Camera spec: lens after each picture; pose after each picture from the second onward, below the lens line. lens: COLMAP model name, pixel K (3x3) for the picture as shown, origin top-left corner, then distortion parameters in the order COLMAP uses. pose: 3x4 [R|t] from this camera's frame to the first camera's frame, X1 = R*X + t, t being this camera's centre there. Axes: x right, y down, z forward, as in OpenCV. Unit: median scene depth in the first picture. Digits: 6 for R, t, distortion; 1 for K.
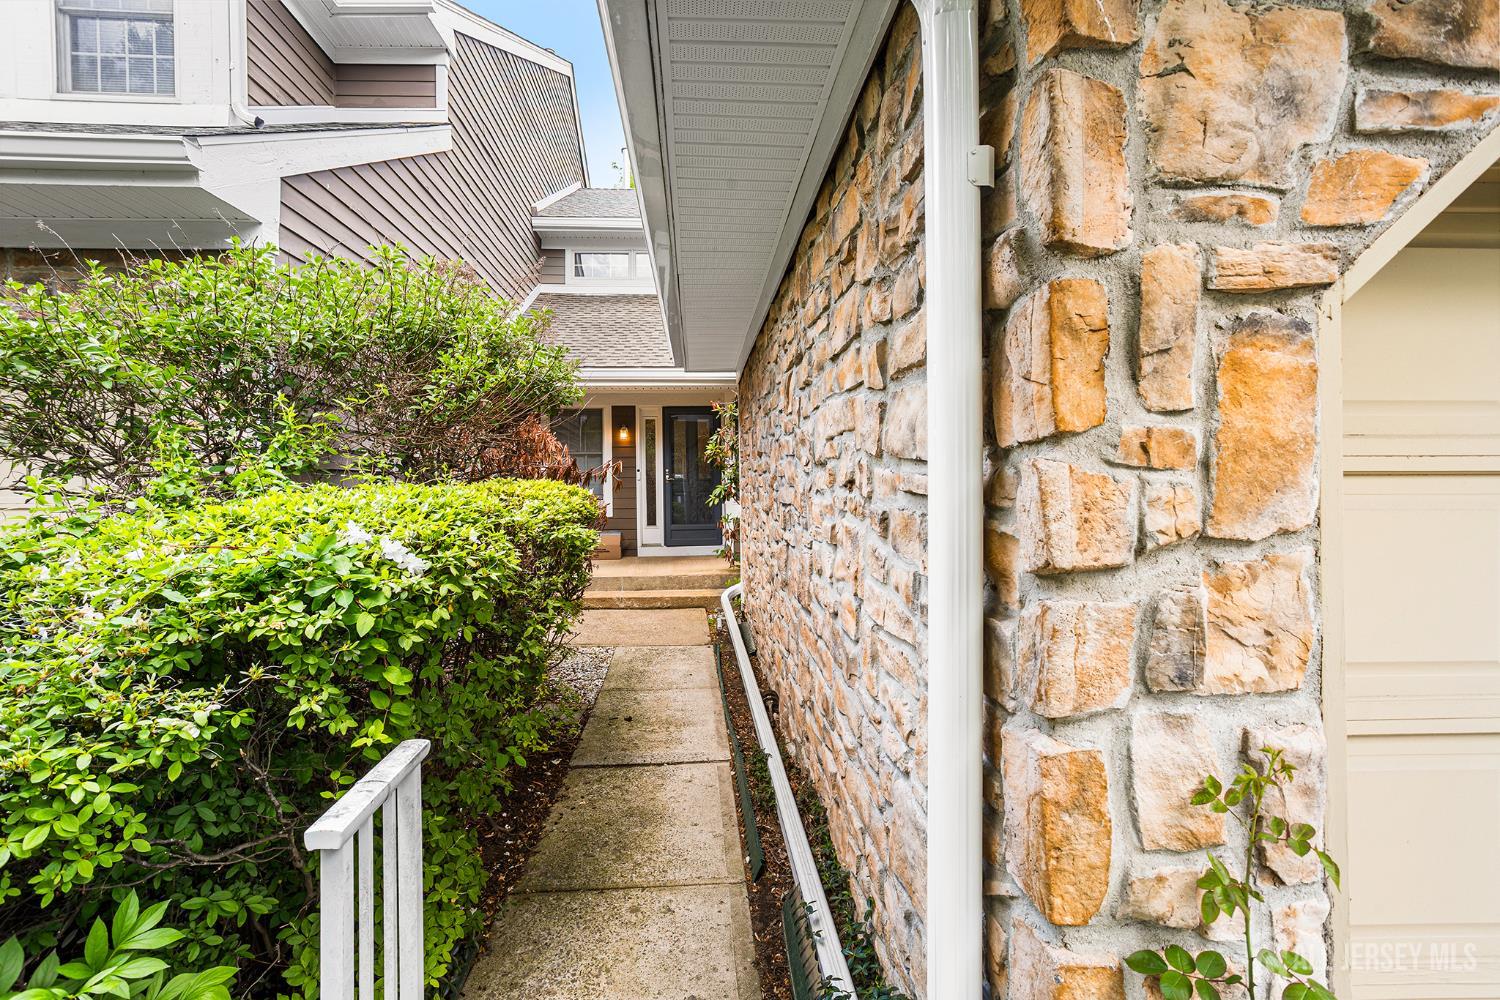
lens RADIAL K [[737.0, 0, 740.7], [0, 737.0, 472.6], [0, 0, 1]] dist [-0.042754, 0.025850]
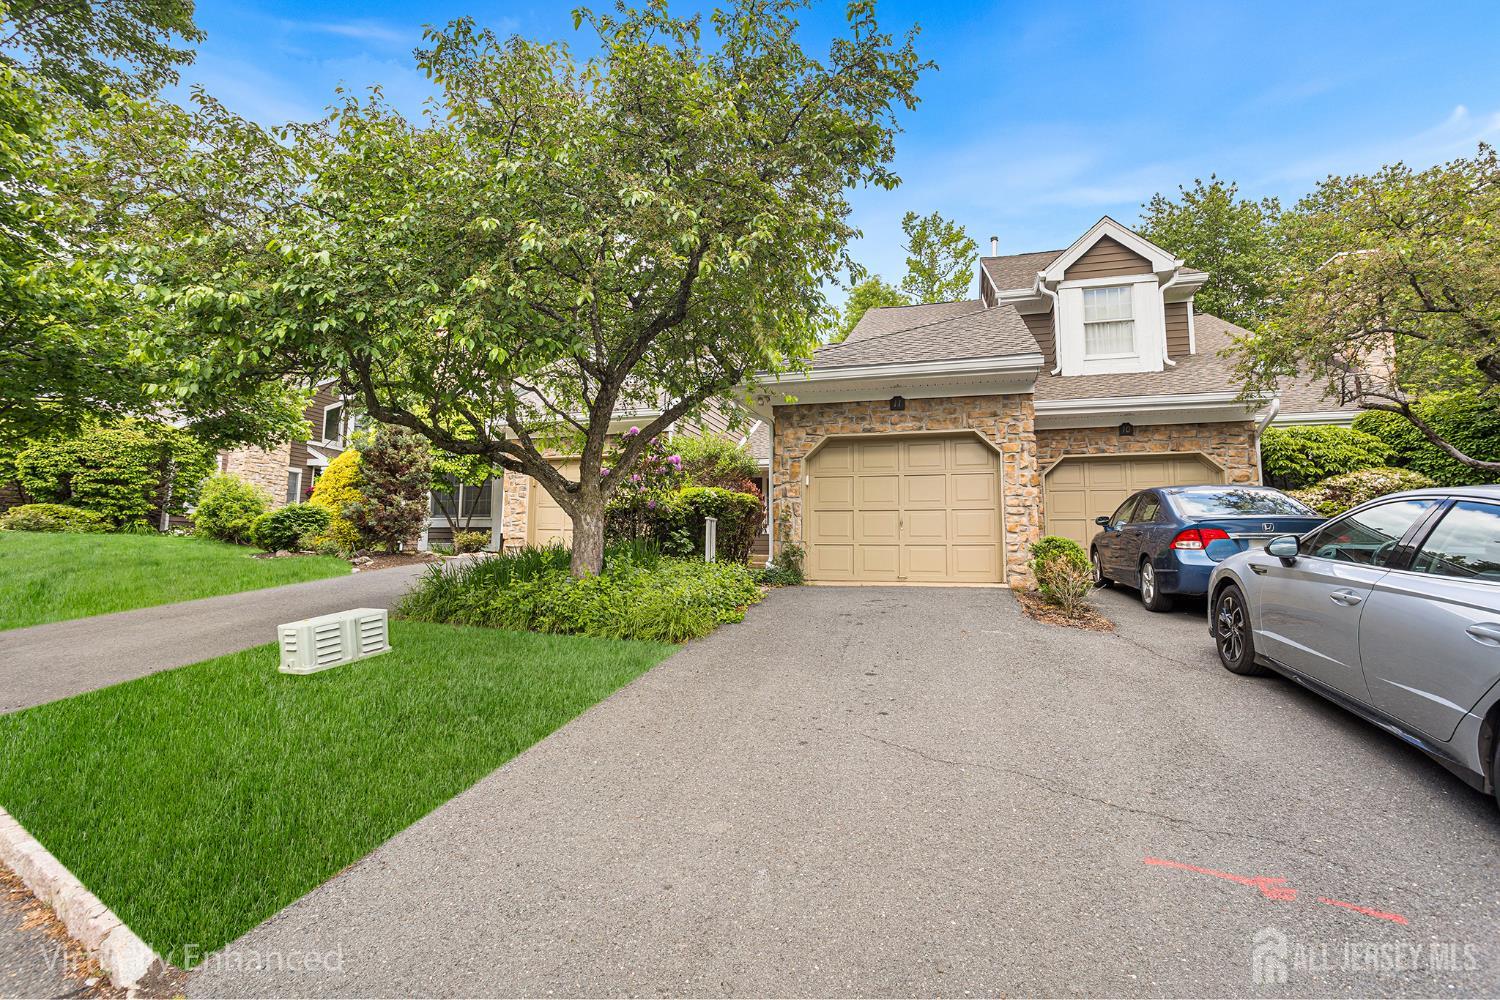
lens RADIAL K [[718.5, 0, 736.4], [0, 718.5, 467.6], [0, 0, 1]] dist [-0.024558, 0.000992]
pose [[0.939739, -0.023069, -0.341113, 0.347402], [-0.015656, 0.993771, -0.110338, 0.104309], [0.341533, 0.109030, 0.933524, -0.892036]]
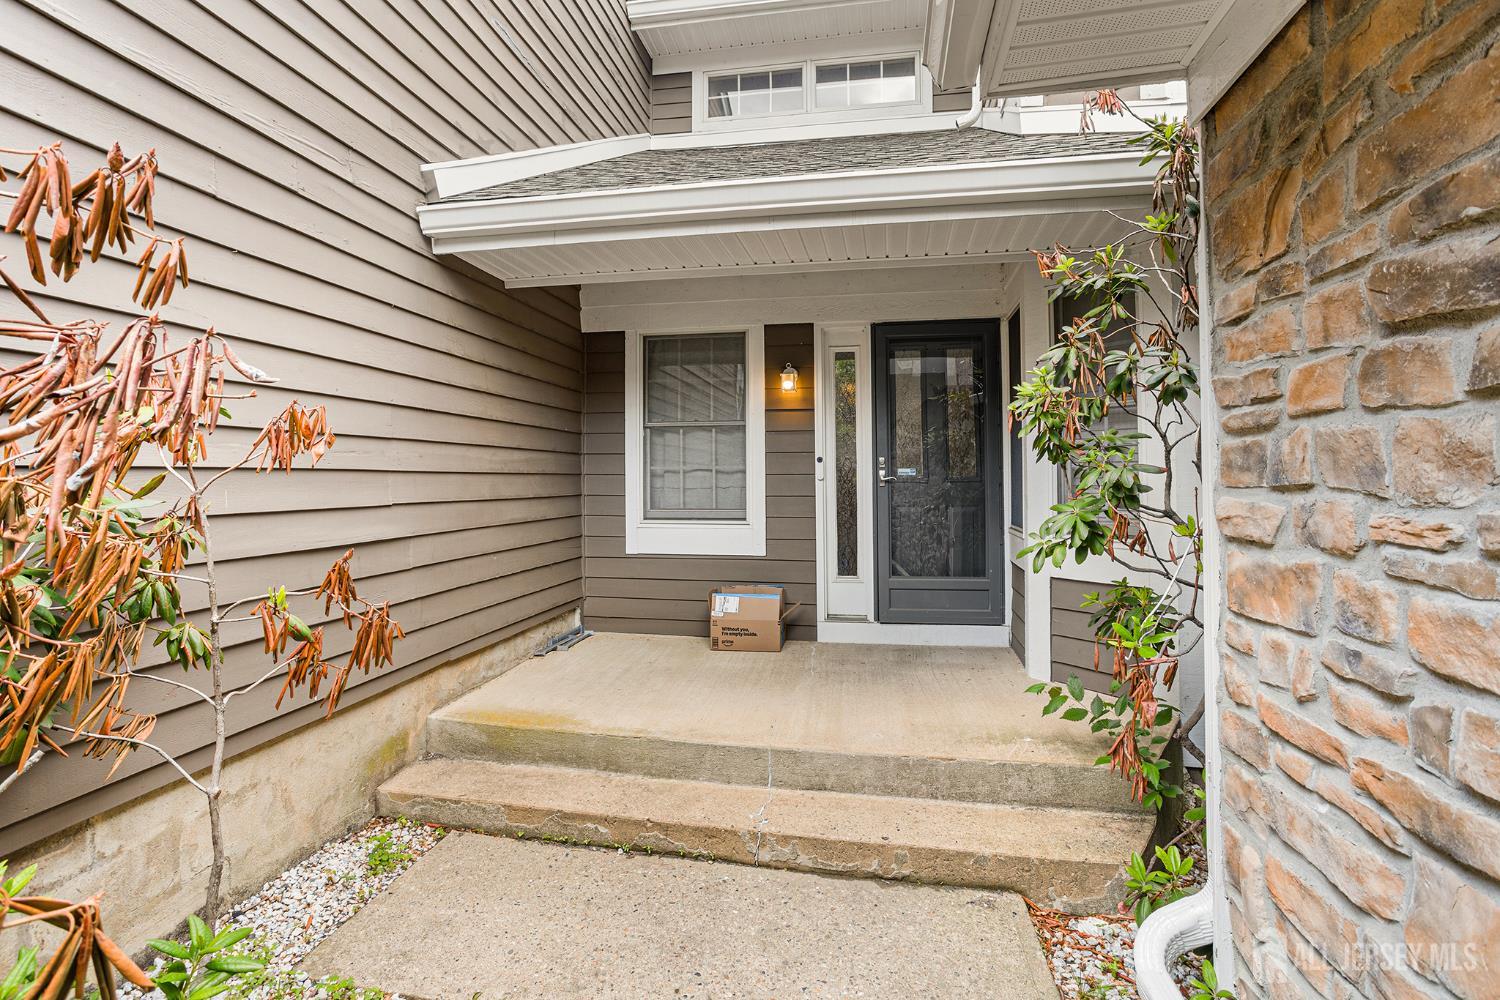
lens RADIAL K [[737.0, 0, 740.7], [0, 737.0, 472.6], [0, 0, 1]] dist [-0.042754, 0.025850]
pose [[0.967794, 0.003121, -0.251725, -0.074298], [-0.002127, 0.999989, 0.004220, 0.003637], [0.251735, -0.003549, 0.967790, 0.569235]]
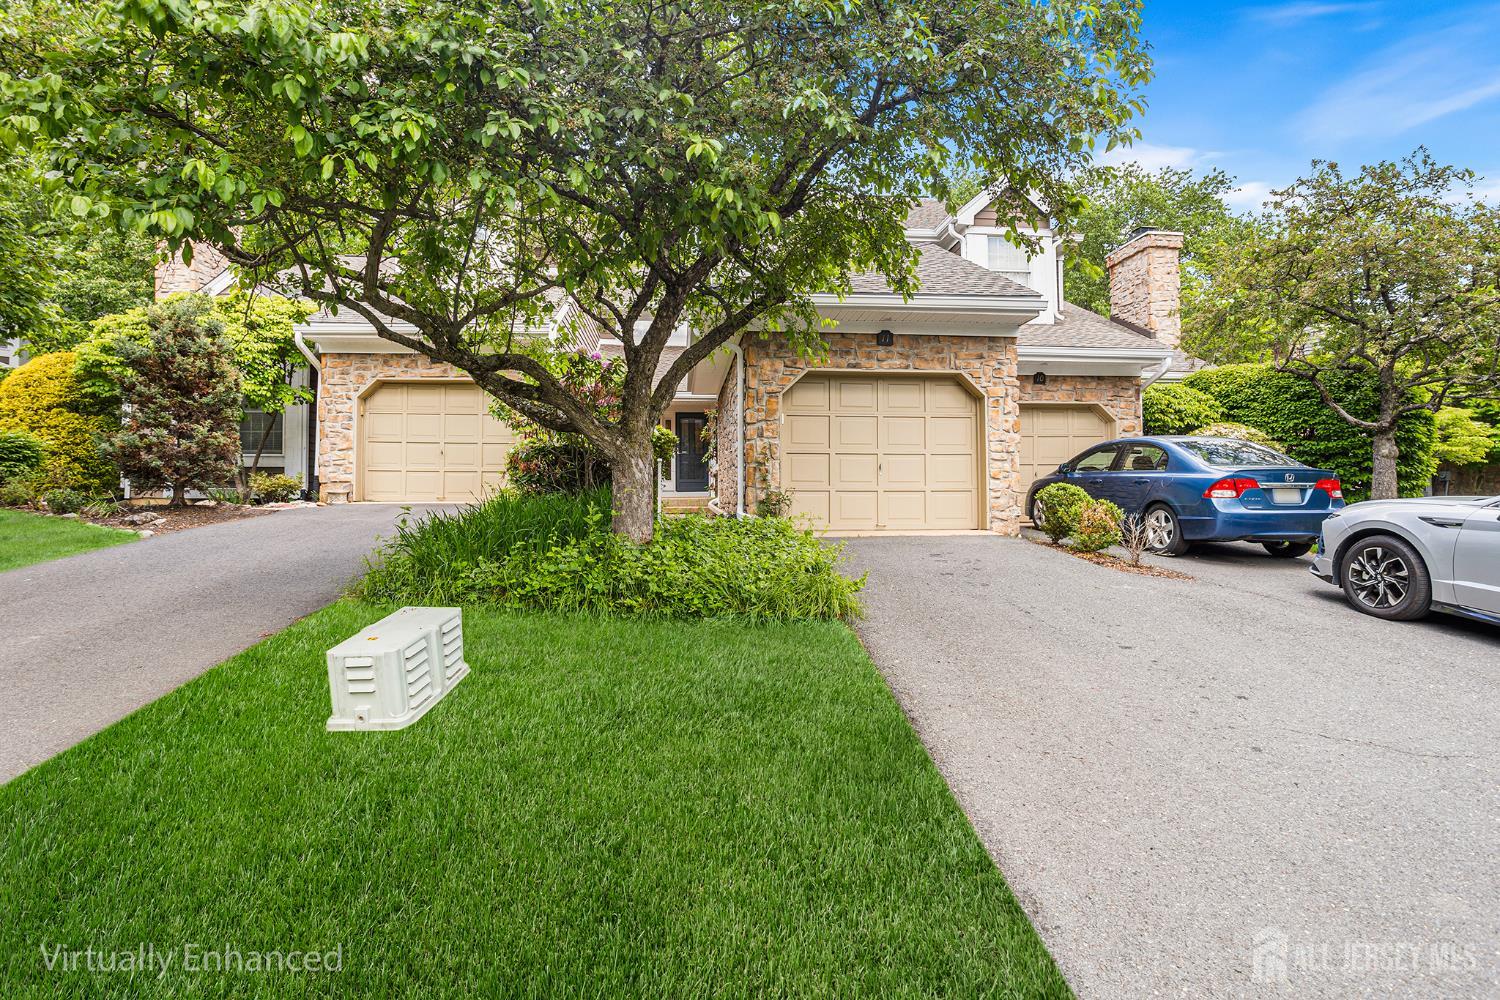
lens RADIAL K [[737.0, 0, 740.7], [0, 737.0, 472.6], [0, 0, 1]] dist [-0.042754, 0.025850]
pose [[0.999710, 0.010970, 0.021451, 0.015153], [-0.010538, 0.999741, -0.020147, 0.094615], [-0.021667, 0.019915, 0.999567, -0.824867]]
